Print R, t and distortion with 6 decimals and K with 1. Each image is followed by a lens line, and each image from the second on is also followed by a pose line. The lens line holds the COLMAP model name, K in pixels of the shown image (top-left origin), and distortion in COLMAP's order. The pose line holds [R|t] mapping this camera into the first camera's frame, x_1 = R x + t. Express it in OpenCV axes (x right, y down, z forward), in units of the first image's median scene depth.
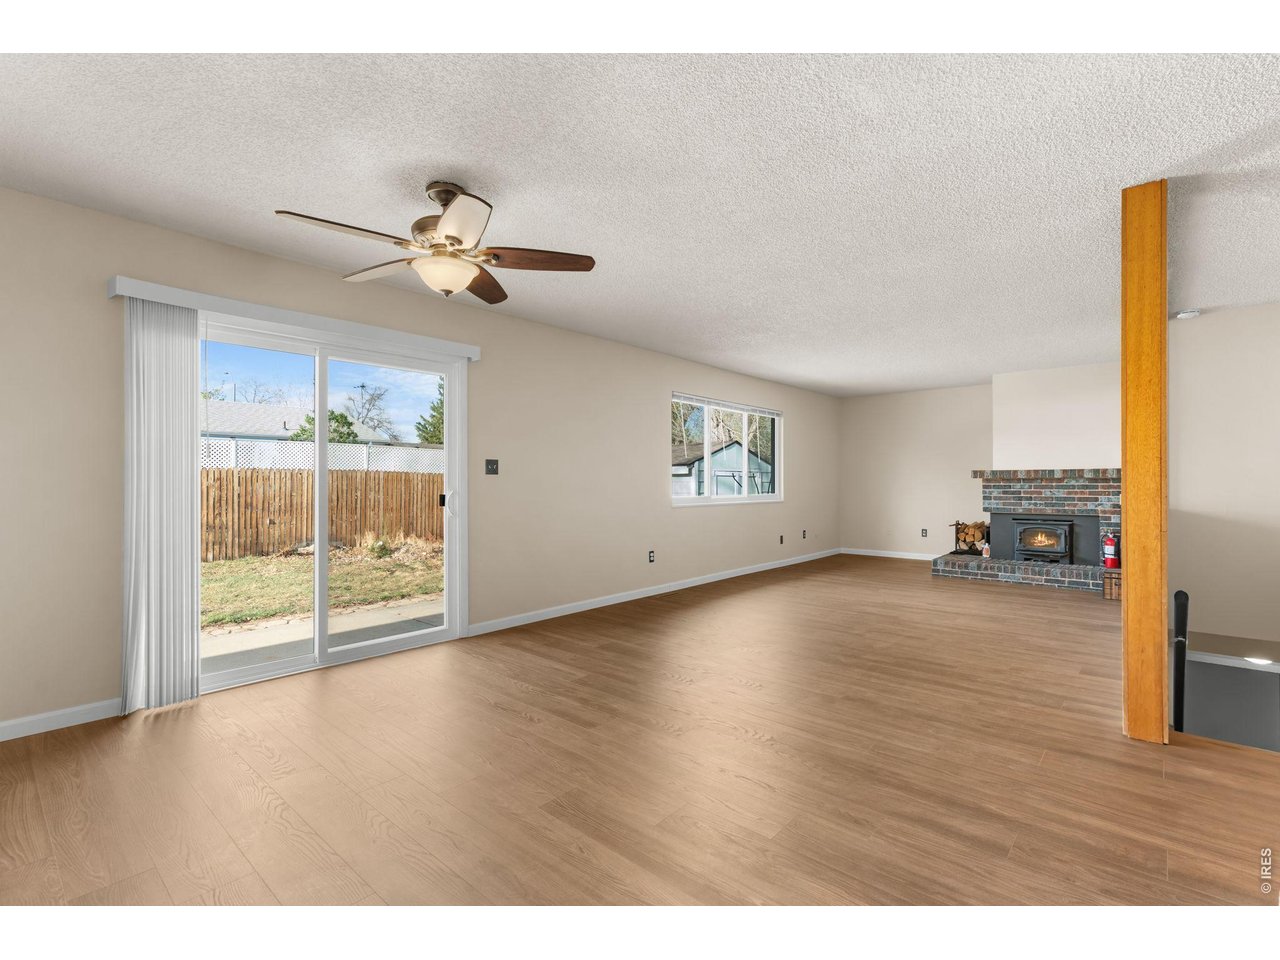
lens RADIAL K [[597.5, 0, 641.8], [0, 597.5, 476.3], [0, 0, 1]] dist [-0.004133, -0.000530]
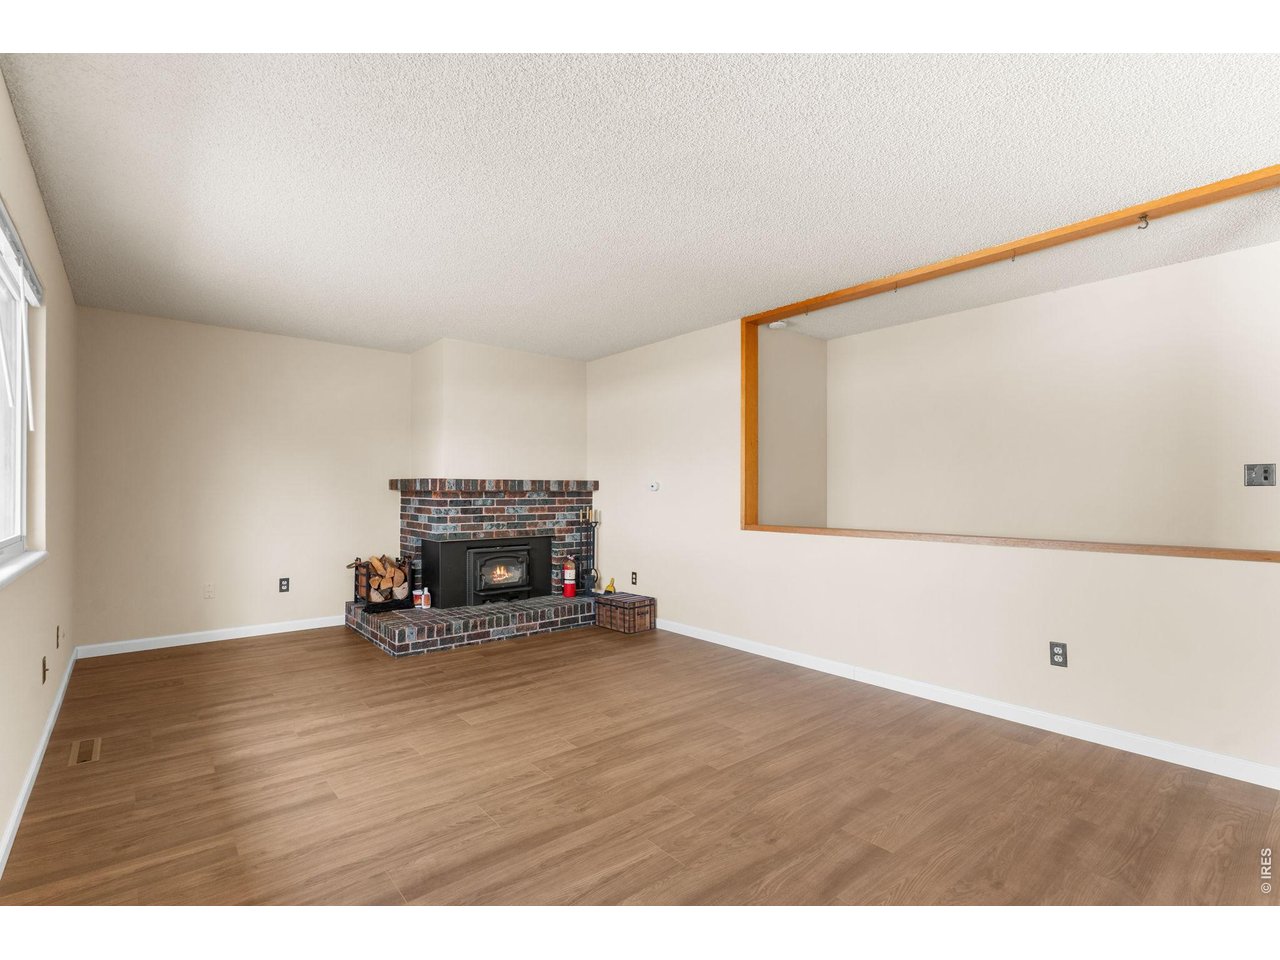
lens RADIAL K [[597.5, 0, 638.7], [0, 597.5, 487.8], [0, 0, 1]] dist [-0.004133, -0.000530]
pose [[0.152676, 0.013613, 0.988183, -0.055354], [-0.007734, 0.999891, -0.012579, 0.007614], [-0.988246, -0.005722, 0.152765, 0.743150]]
